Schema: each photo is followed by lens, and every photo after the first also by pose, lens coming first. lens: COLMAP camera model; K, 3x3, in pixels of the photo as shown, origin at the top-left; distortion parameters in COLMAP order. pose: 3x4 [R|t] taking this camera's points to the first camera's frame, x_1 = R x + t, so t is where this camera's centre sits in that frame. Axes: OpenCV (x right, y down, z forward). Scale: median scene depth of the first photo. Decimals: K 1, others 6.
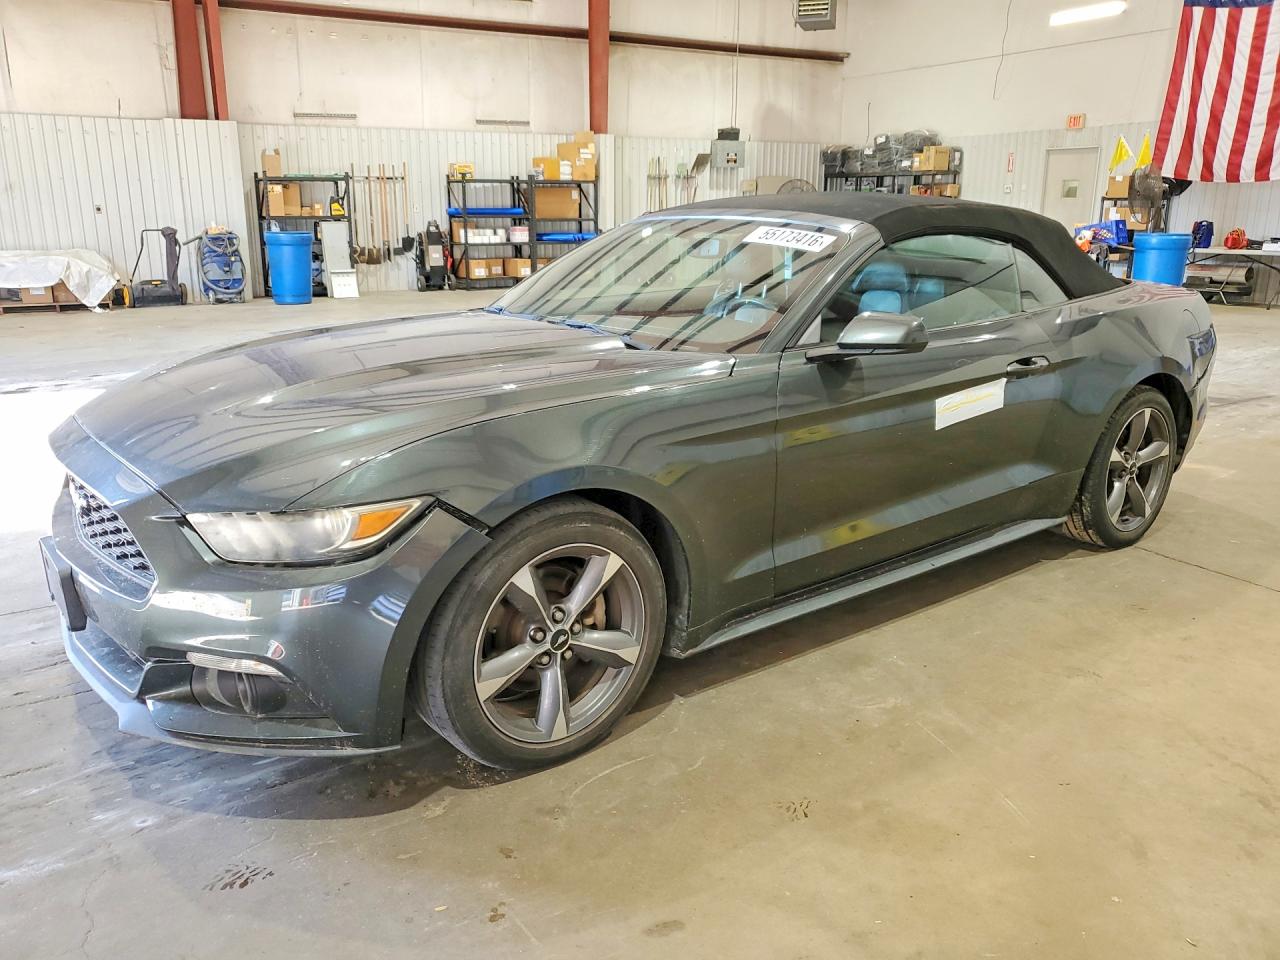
lens RADIAL K [[1052.7, 0, 641.3], [0, 1052.7, 478.5], [0, 0, 1]] dist [-0.010483, 0.048378]
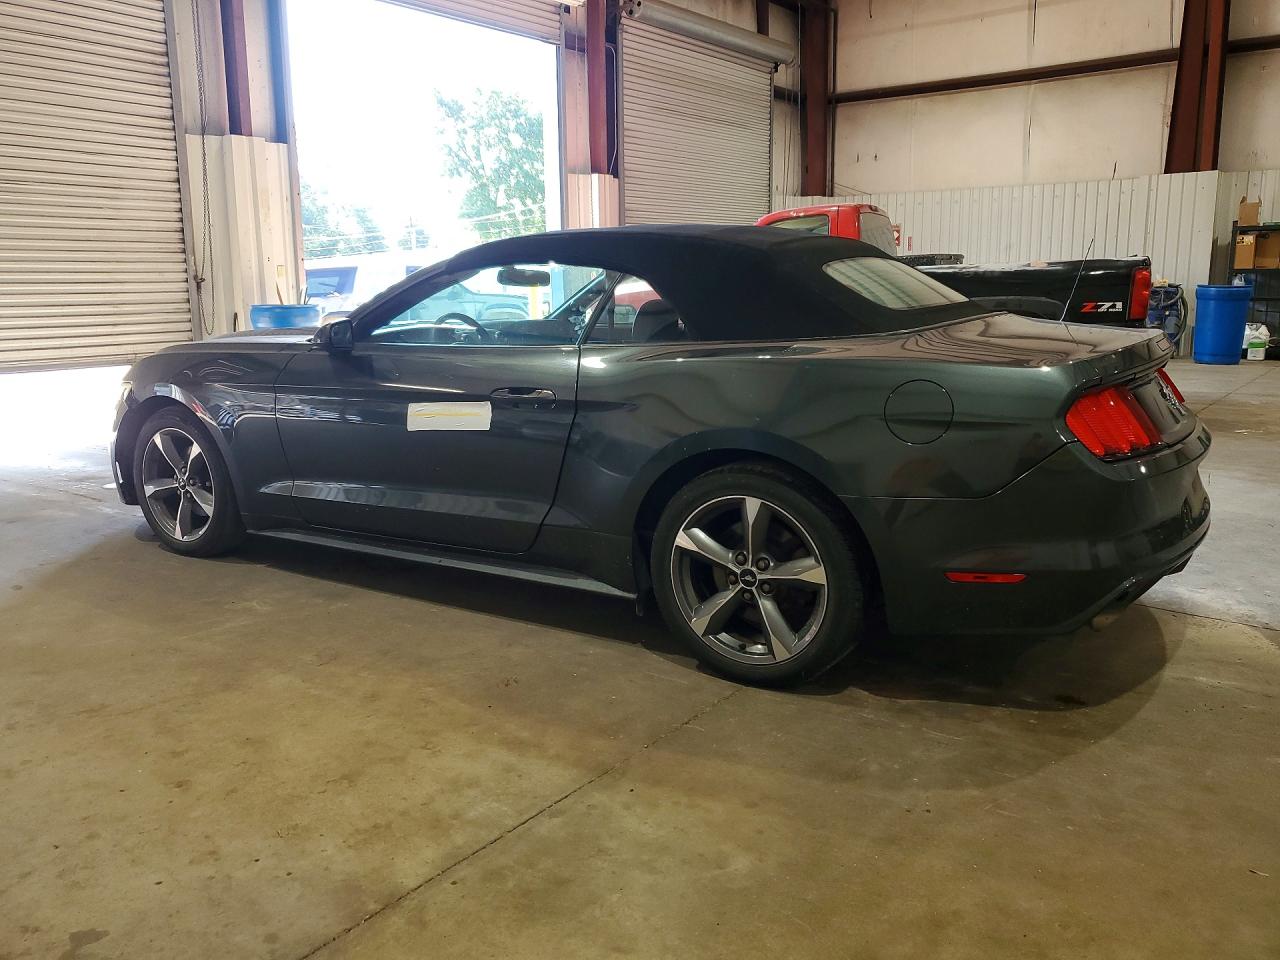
lens RADIAL K [[1052.7, 0, 631.5], [0, 1052.7, 474.8], [0, 0, 1]] dist [-0.010483, 0.048378]
pose [[0.315879, 0.176582, -0.932223, 0.372011], [-0.234168, 0.966644, 0.103755, -0.045550], [0.919449, 0.185523, 0.346692, 0.220163]]
